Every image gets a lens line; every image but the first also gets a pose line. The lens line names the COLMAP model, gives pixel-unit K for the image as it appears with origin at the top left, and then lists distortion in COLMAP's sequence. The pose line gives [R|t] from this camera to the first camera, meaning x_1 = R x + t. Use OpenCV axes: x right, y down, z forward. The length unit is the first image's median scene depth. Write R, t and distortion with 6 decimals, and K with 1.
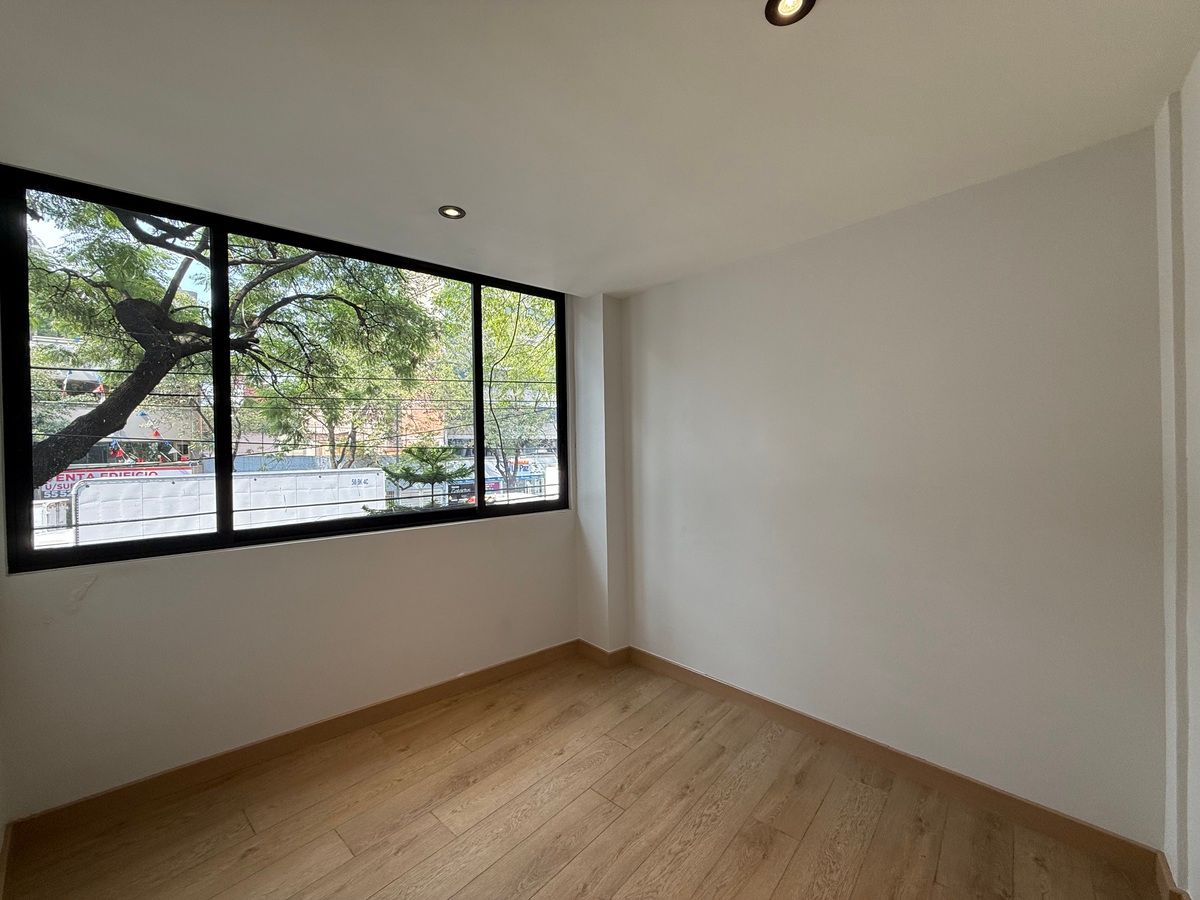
lens RADIAL K [[476.4, 0, 598.0], [0, 476.4, 448.7], [0, 0, 1]] dist [-0.002516, -0.000361]
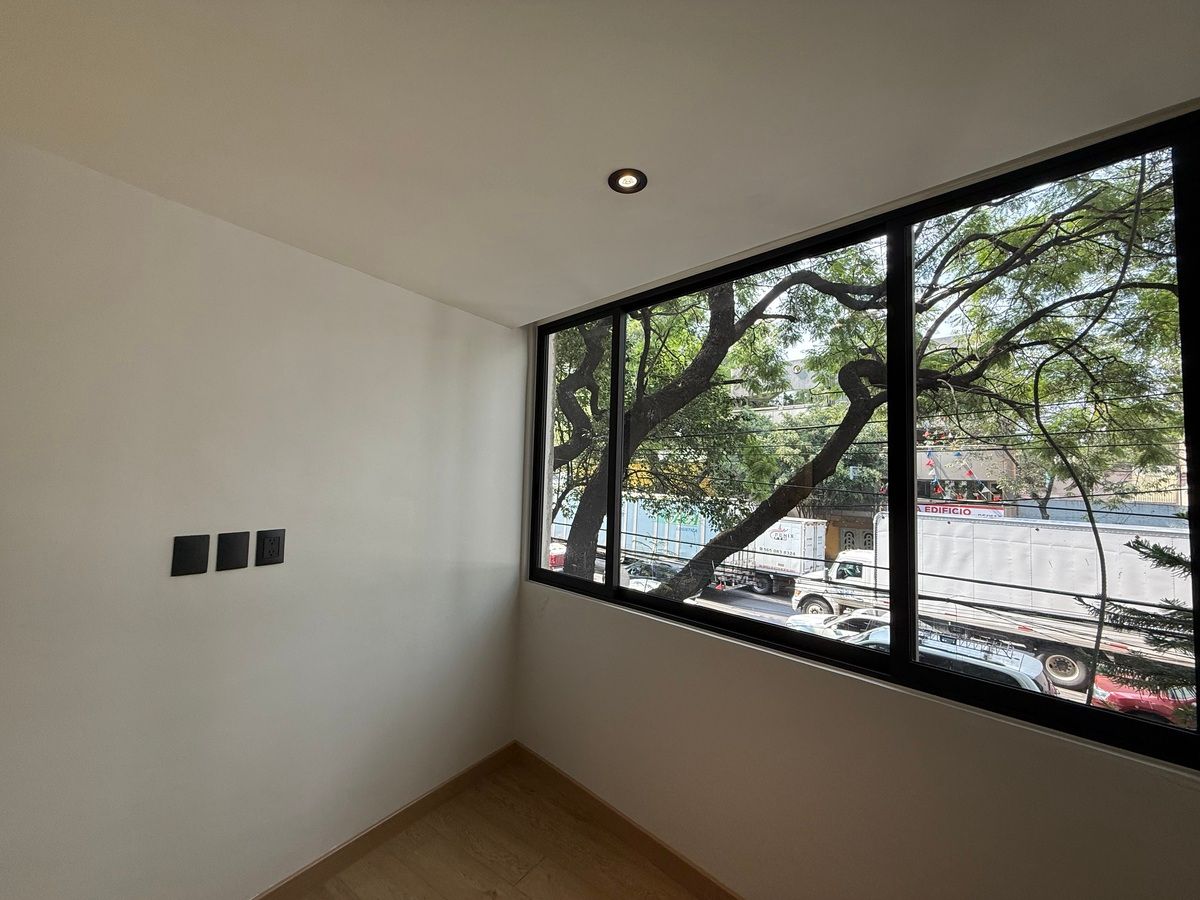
lens RADIAL K [[476.4, 0, 598.0], [0, 476.4, 448.7], [0, 0, 1]] dist [-0.002516, -0.000361]
pose [[0.111920, -0.040773, -0.992880, 0.043025], [-0.038265, 0.998240, -0.045306, -0.011589], [0.992980, 0.043063, 0.110163, 0.121095]]
